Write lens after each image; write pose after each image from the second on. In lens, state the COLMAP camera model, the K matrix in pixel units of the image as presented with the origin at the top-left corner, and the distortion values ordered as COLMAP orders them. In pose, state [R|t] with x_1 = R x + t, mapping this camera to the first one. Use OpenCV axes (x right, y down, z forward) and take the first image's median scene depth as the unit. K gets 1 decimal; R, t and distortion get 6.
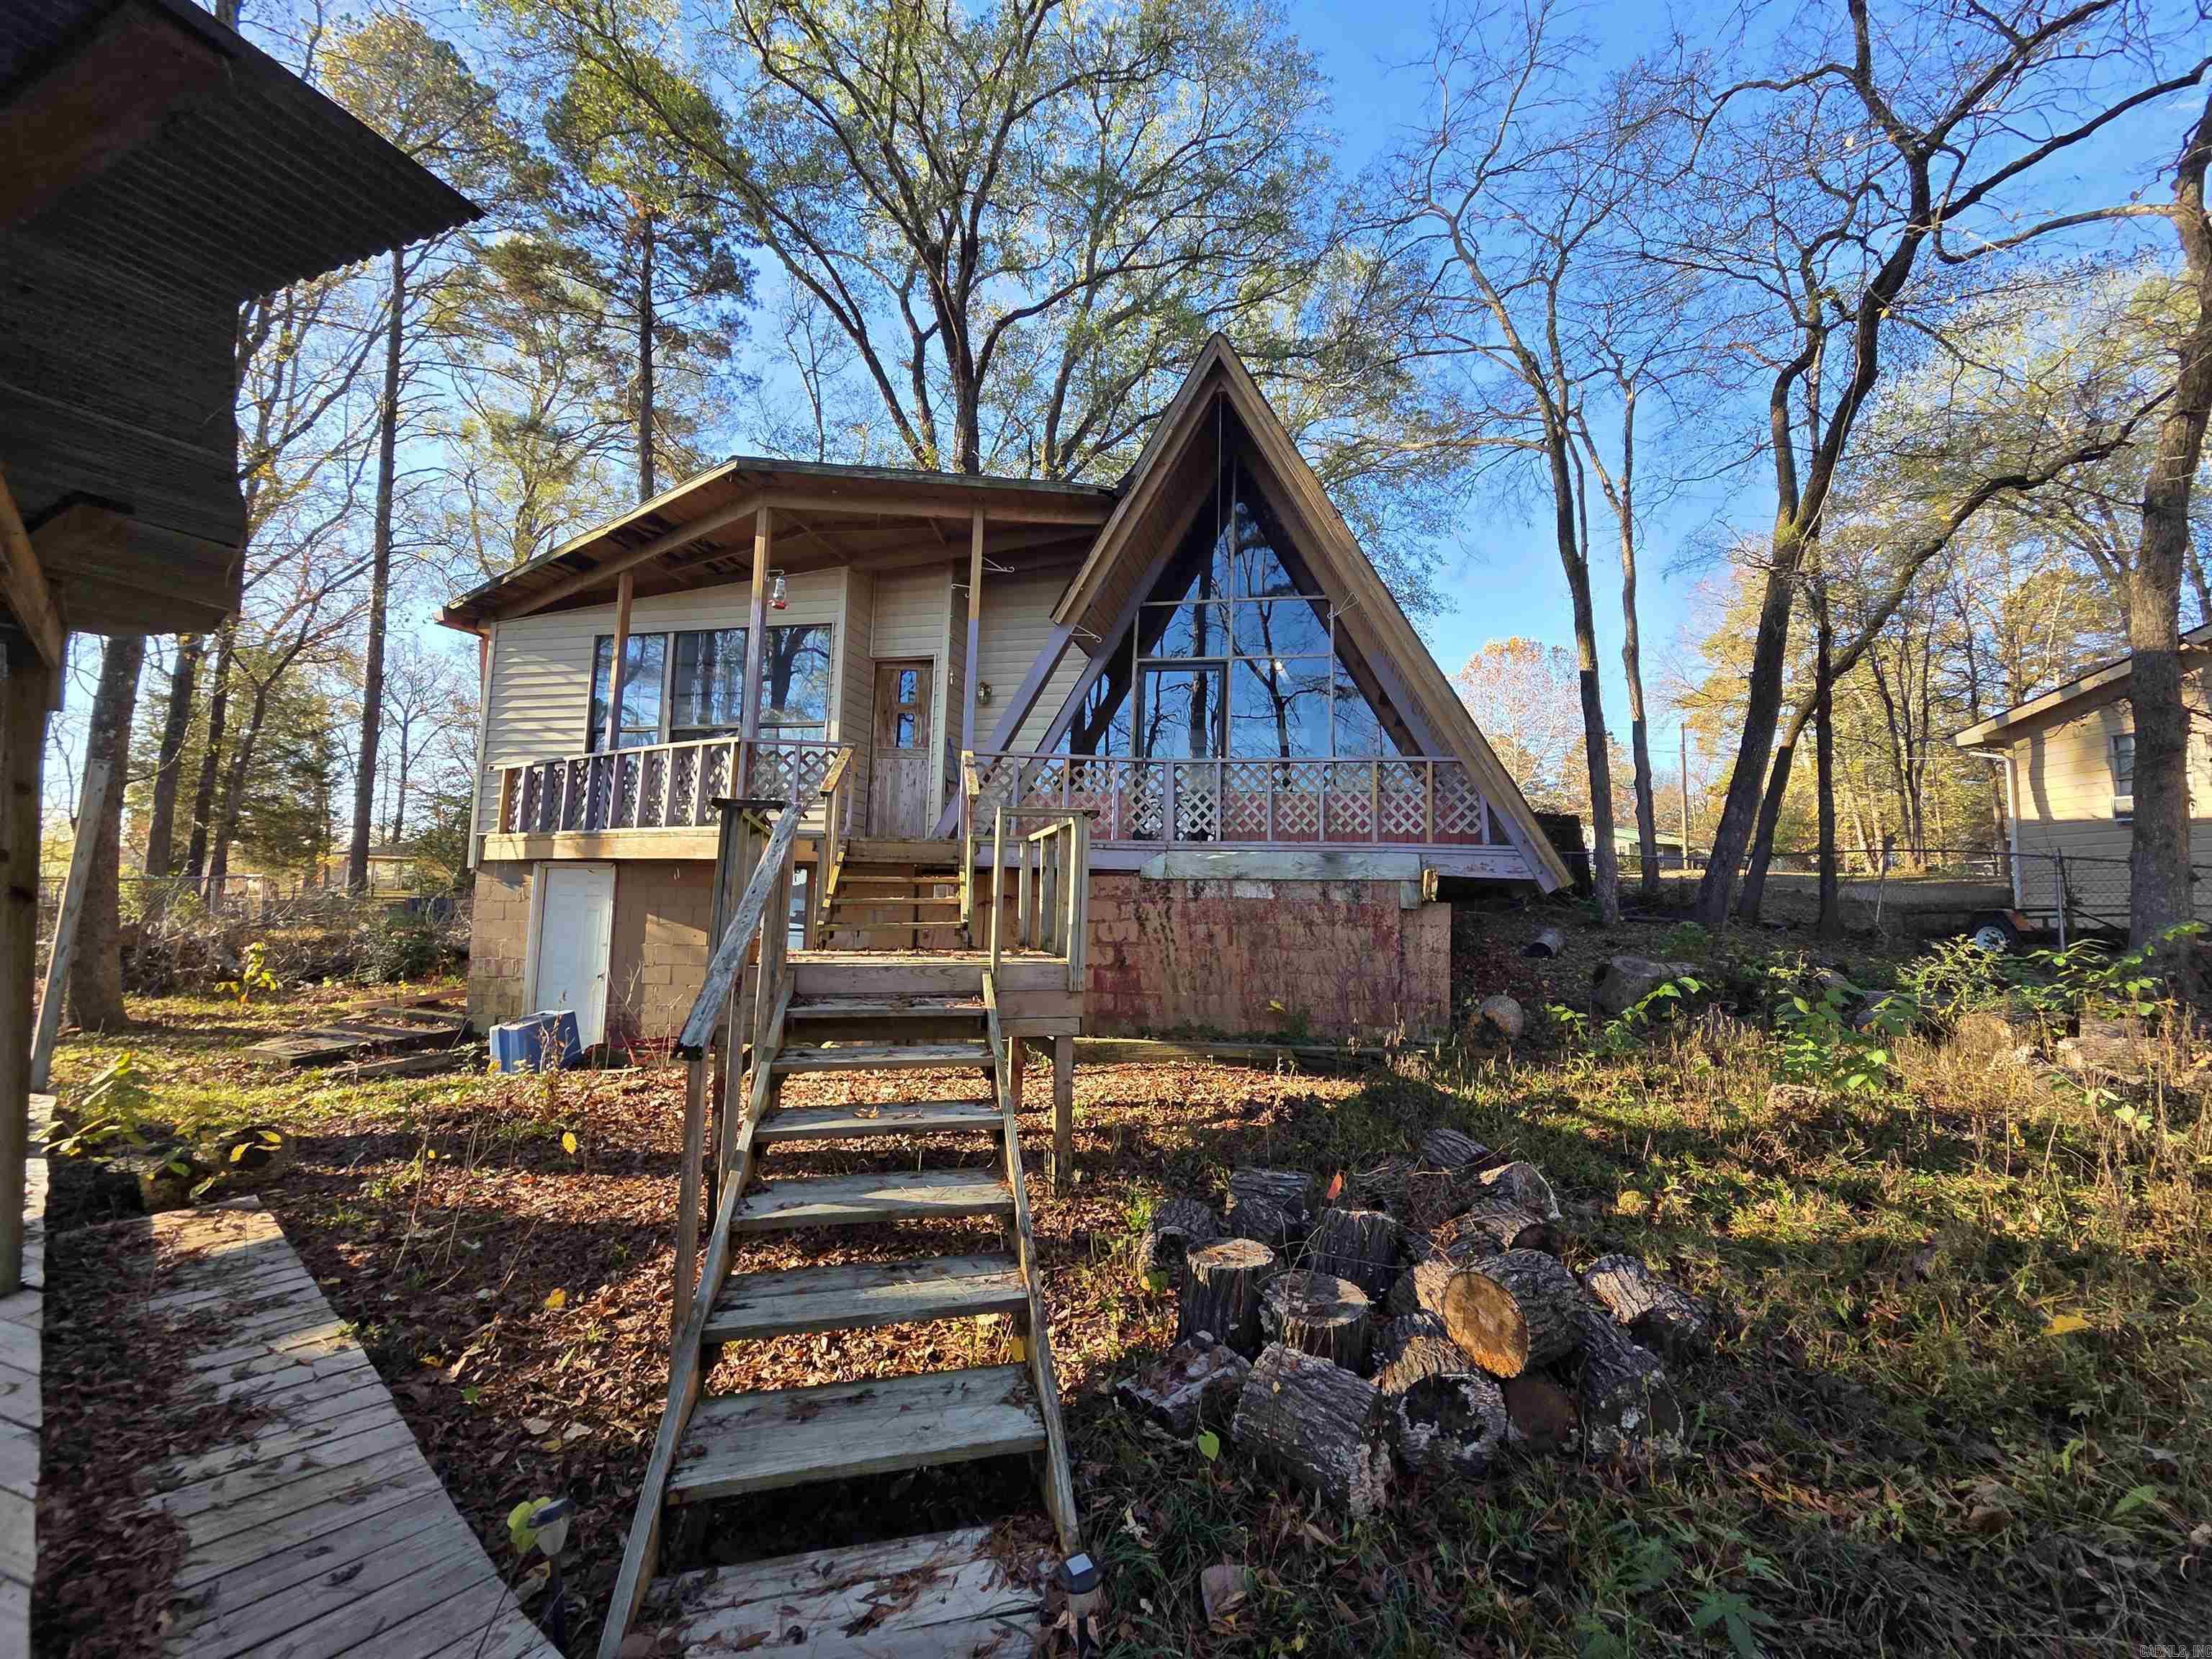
lens RADIAL K [[923.3, 0, 1106.0], [0, 923.3, 829.5], [0, 0, 1]] dist [0.001762, 0.000097]
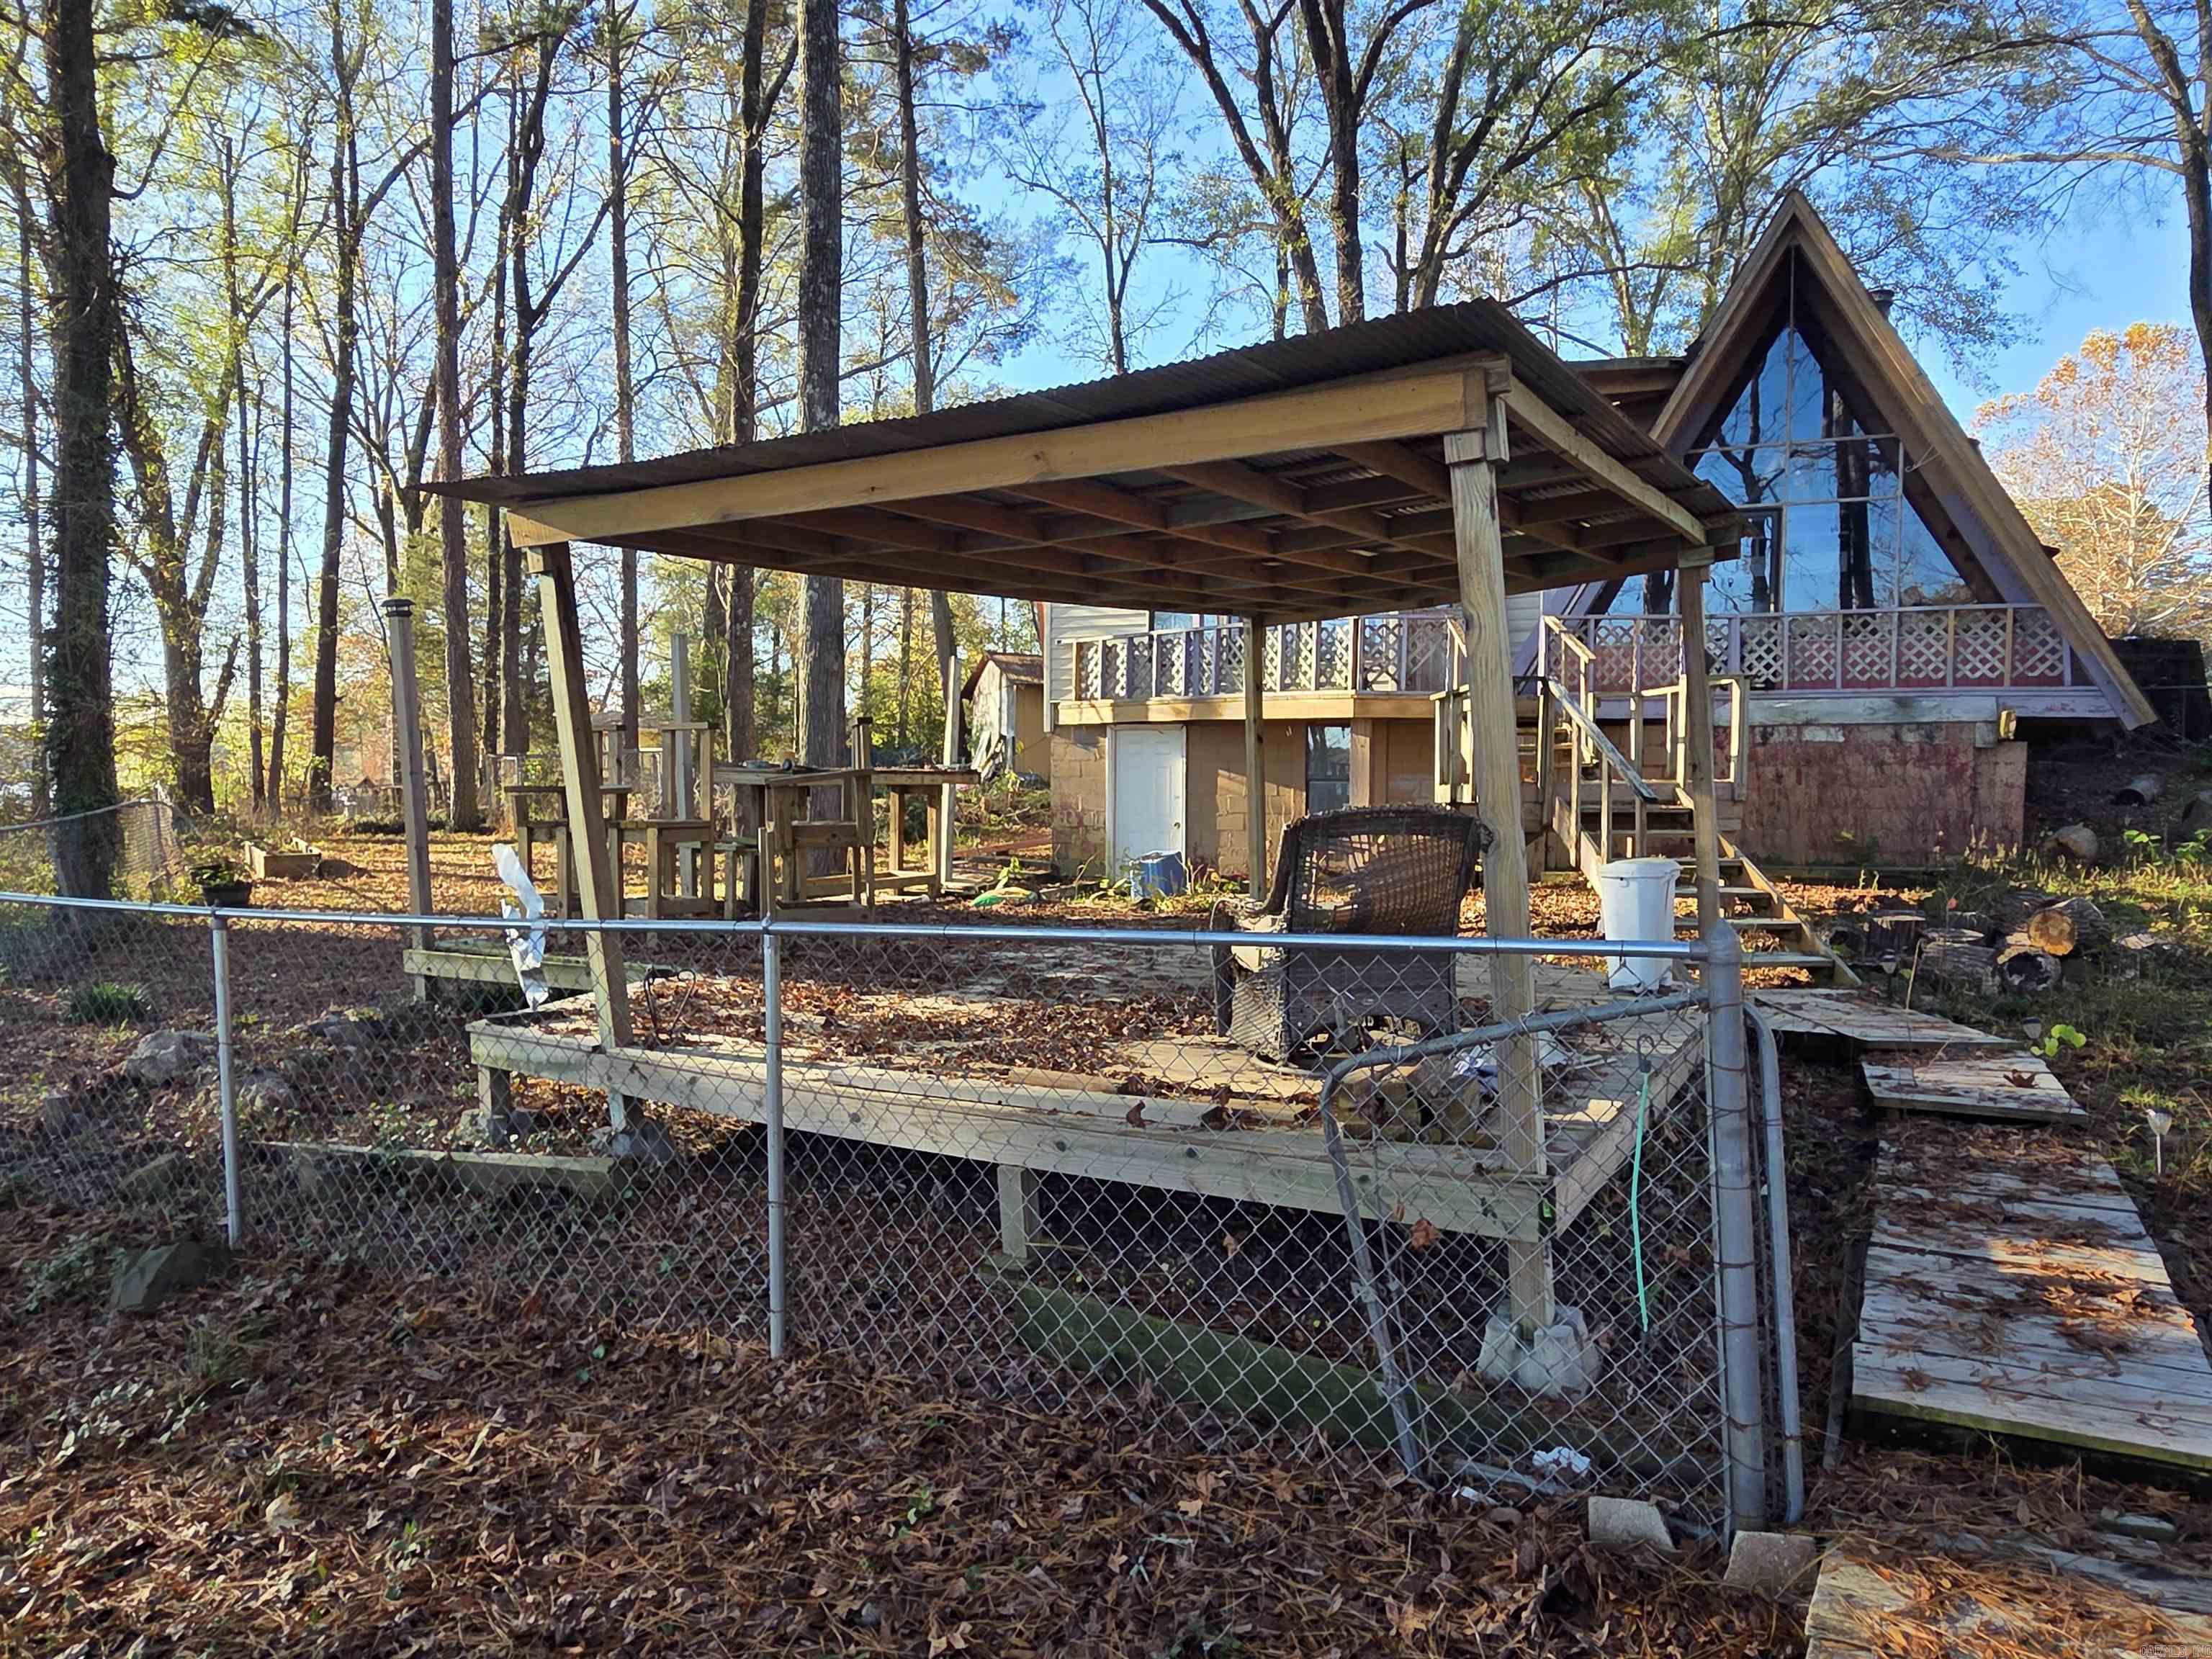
lens RADIAL K [[1355.4, 0, 1106.0], [0, 1355.4, 829.5], [0, 0, 1]] dist [0.002024, -0.002037]
pose [[0.974245, -0.006182, -0.225408, -0.301860], [0.032369, 0.993106, 0.112666, -0.030120], [0.223157, -0.117060, 0.967728, -0.743181]]
